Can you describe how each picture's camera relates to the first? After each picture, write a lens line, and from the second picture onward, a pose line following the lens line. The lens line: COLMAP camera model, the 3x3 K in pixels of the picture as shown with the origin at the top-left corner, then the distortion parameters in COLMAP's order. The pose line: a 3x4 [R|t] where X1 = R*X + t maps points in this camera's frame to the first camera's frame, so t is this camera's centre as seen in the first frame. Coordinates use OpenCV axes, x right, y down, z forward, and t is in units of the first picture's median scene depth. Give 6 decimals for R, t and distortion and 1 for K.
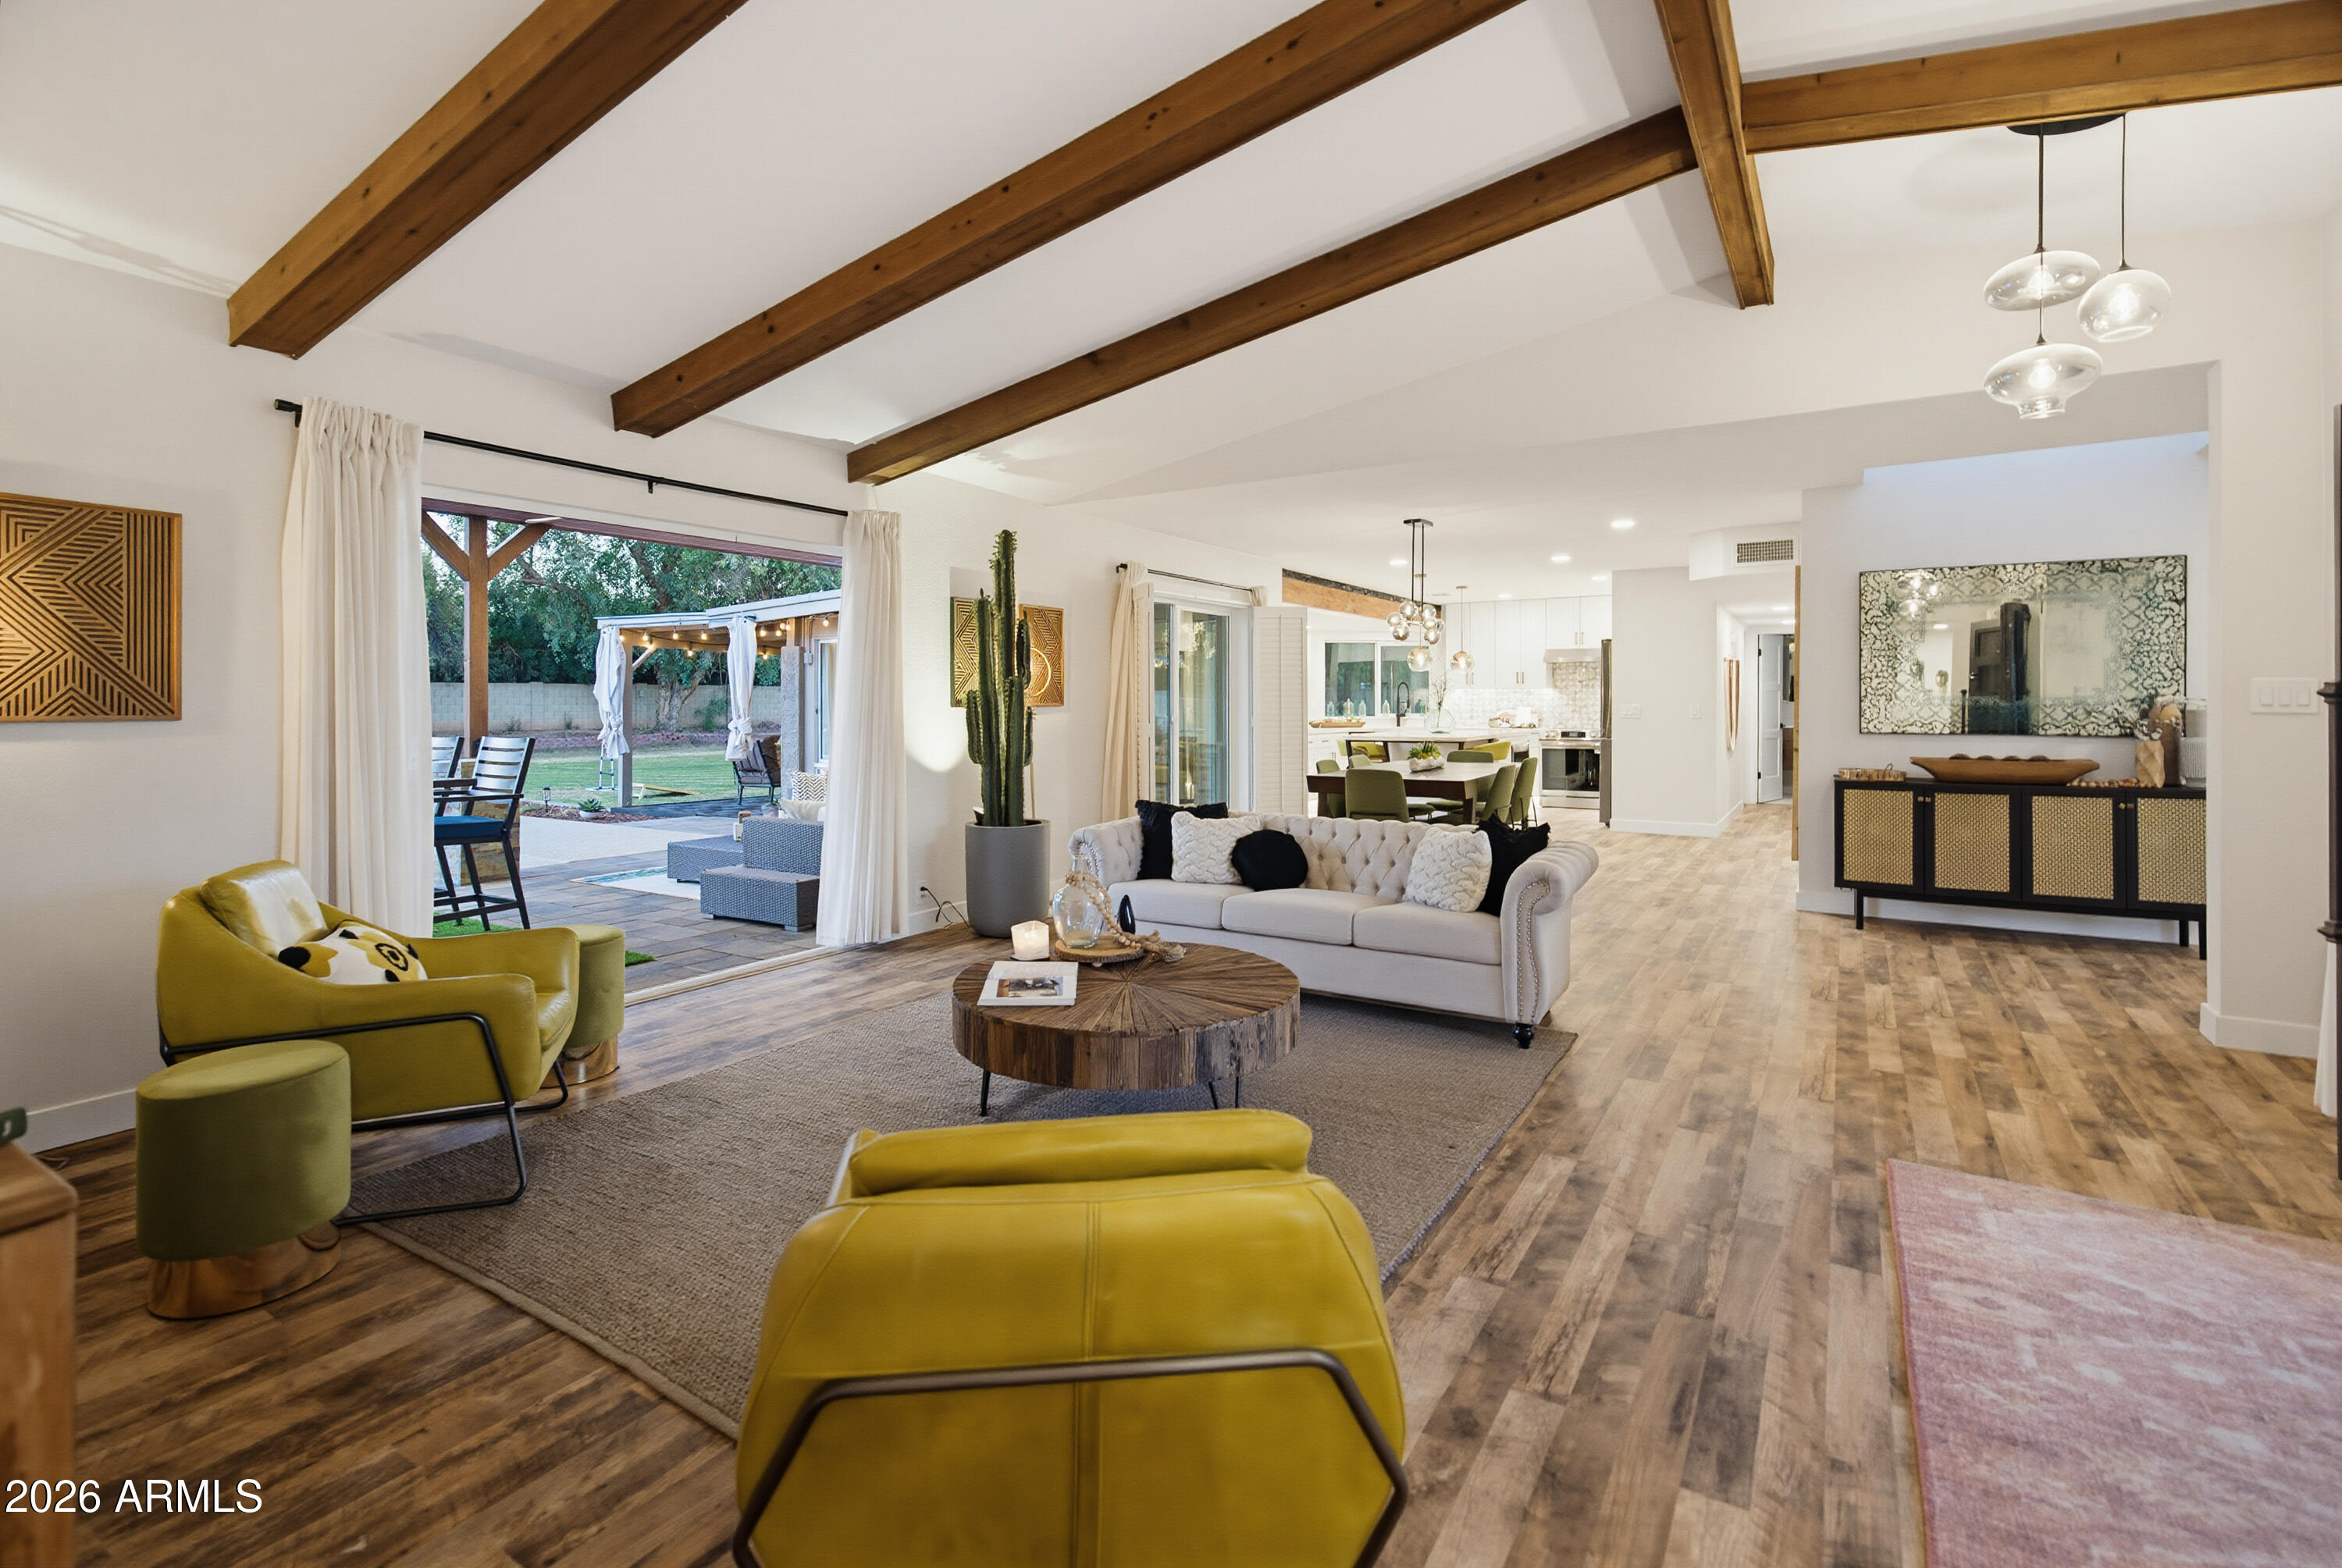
lens RADIAL K [[1078.0, 0, 1173.6], [0, 1078.0, 703.9], [0, 0, 1]] dist [0.002183, 0.001712]
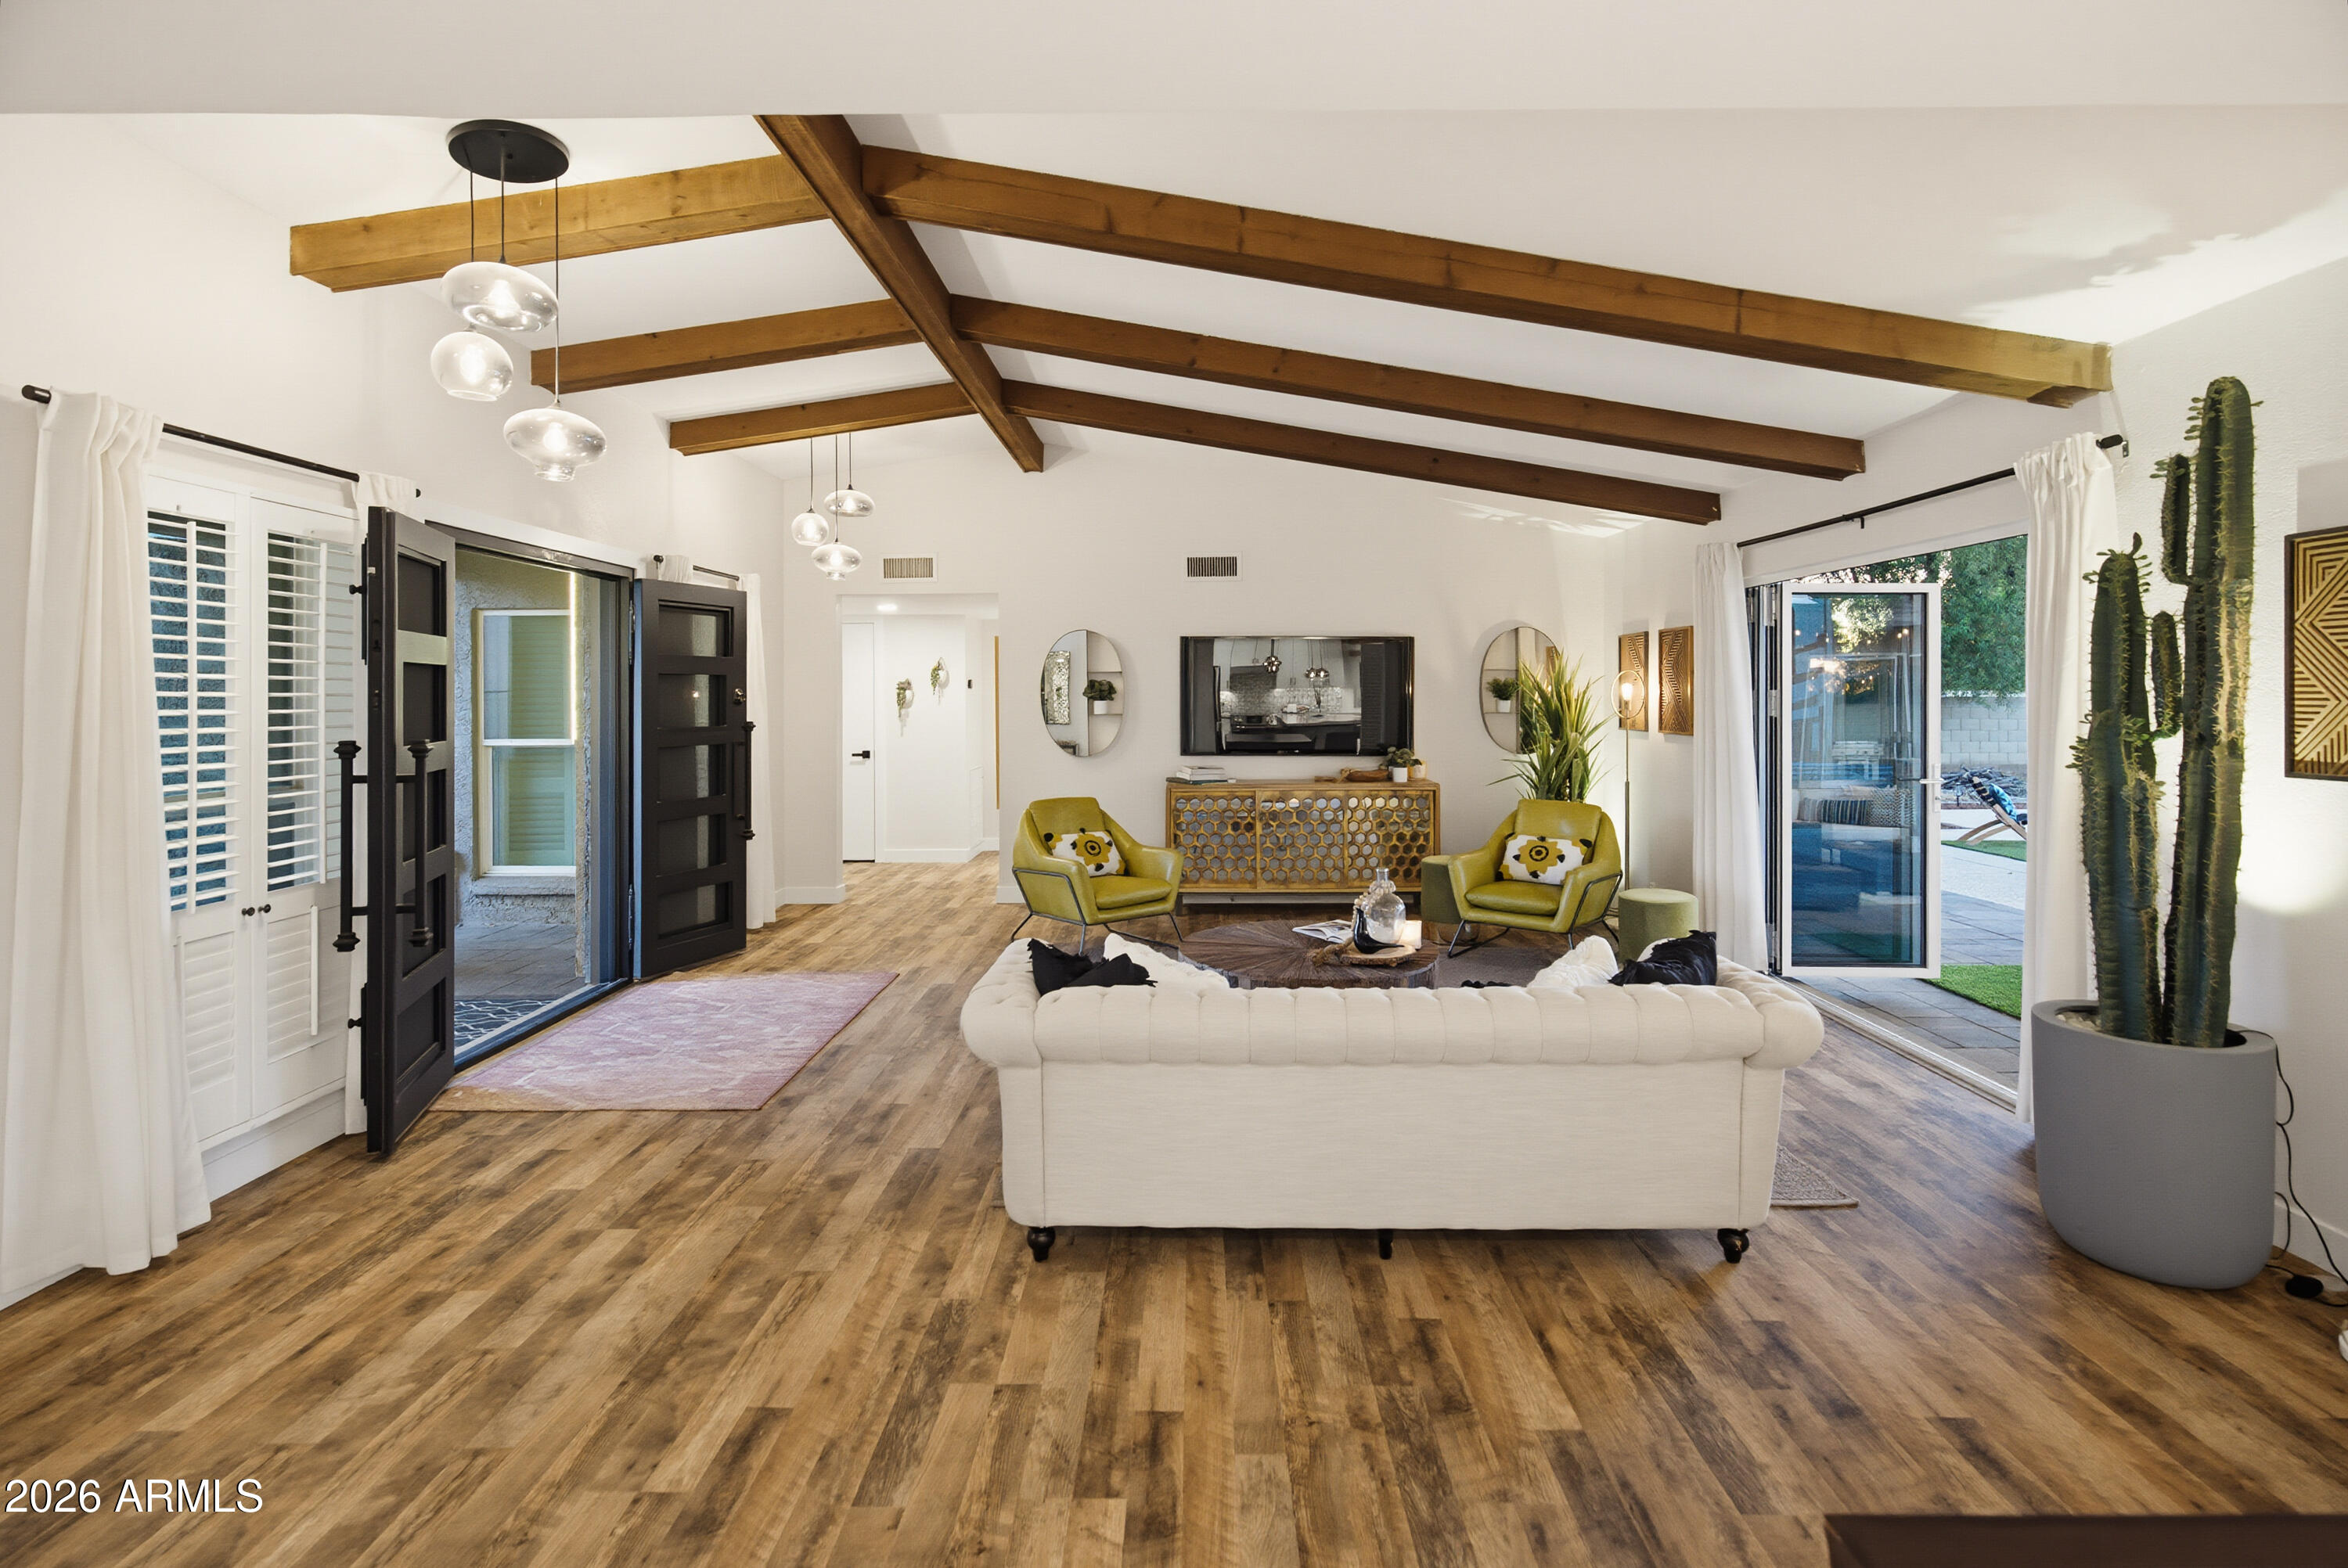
lens RADIAL K [[1081.8, 0, 1175.5], [0, 1081.8, 688.5], [0, 0, 1]] dist [-0.001208, 0.000097]
pose [[-0.857277, -0.000161, -0.514855, 1.034486], [0.004078, 0.999966, -0.007104, -0.074079], [0.514839, -0.008189, -0.857248, 2.720021]]
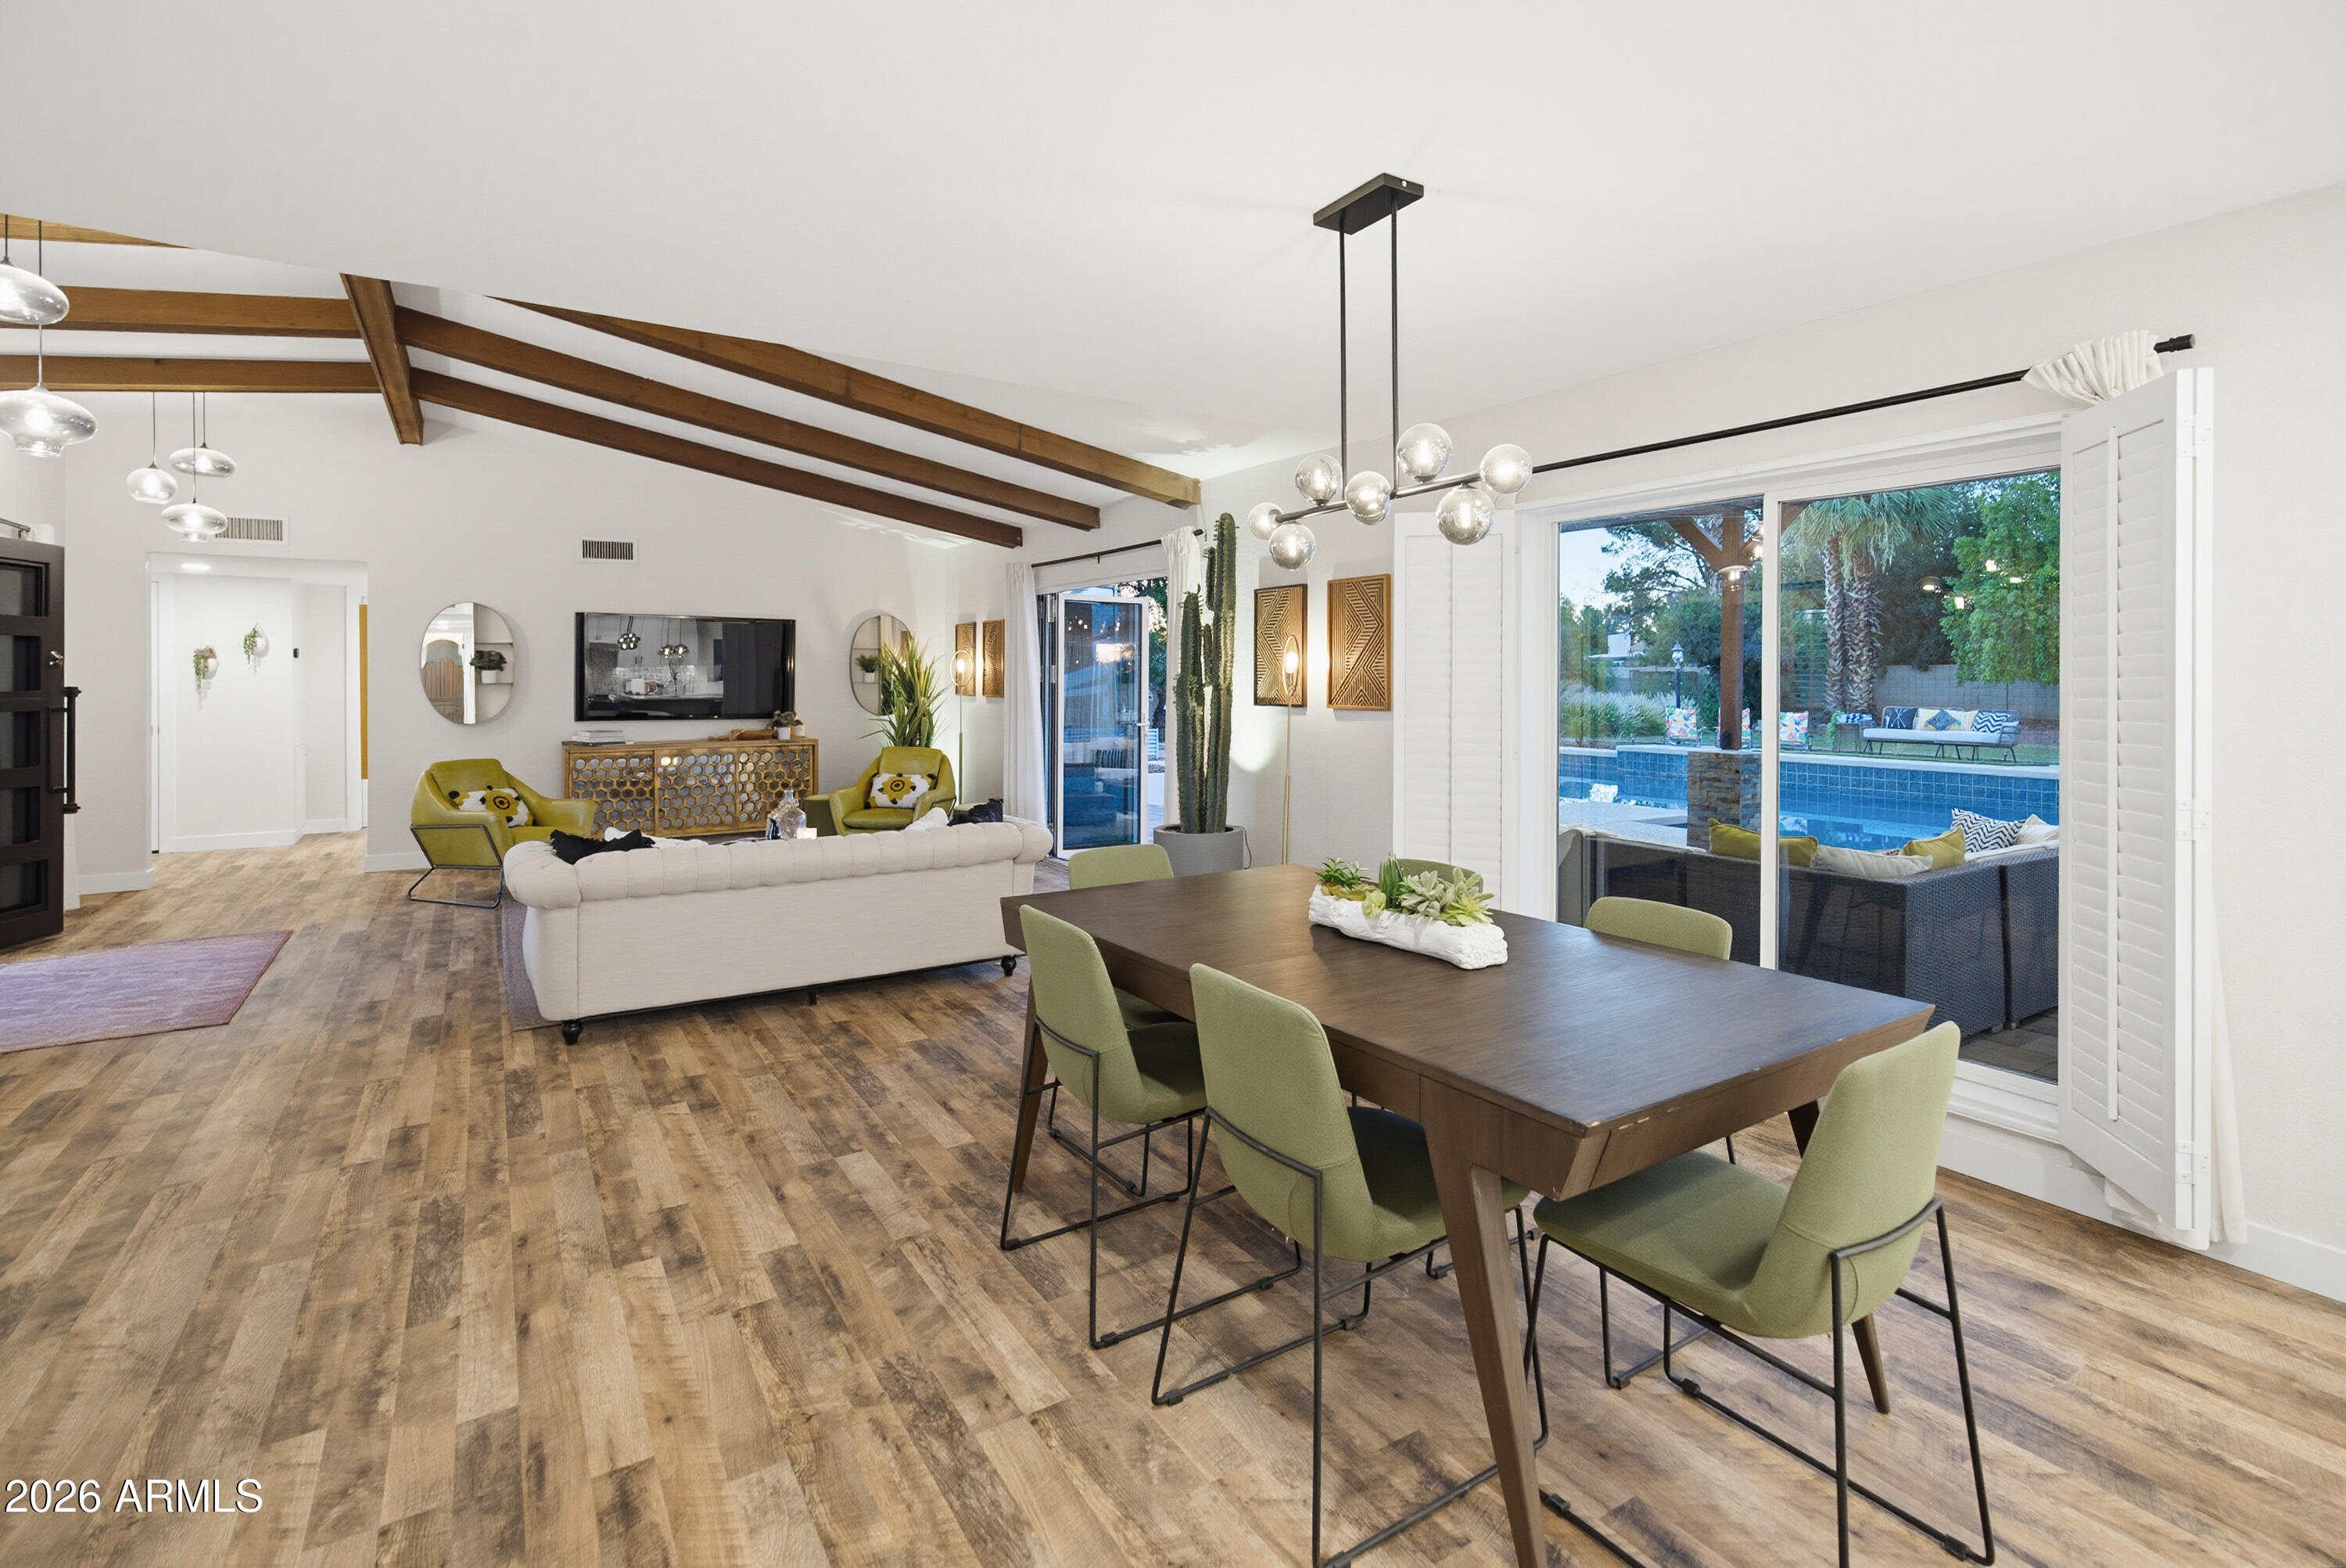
lens RADIAL K [[1081.1, 0, 1174.5], [0, 1081.1, 688.6], [0, 0, 1]] dist [-0.001208, 0.000097]
pose [[-0.430933, 0.008769, -0.902341, 1.629090], [-0.001825, 0.999942, 0.010589, -0.046961], [0.902382, 0.006210, -0.430892, 3.184700]]
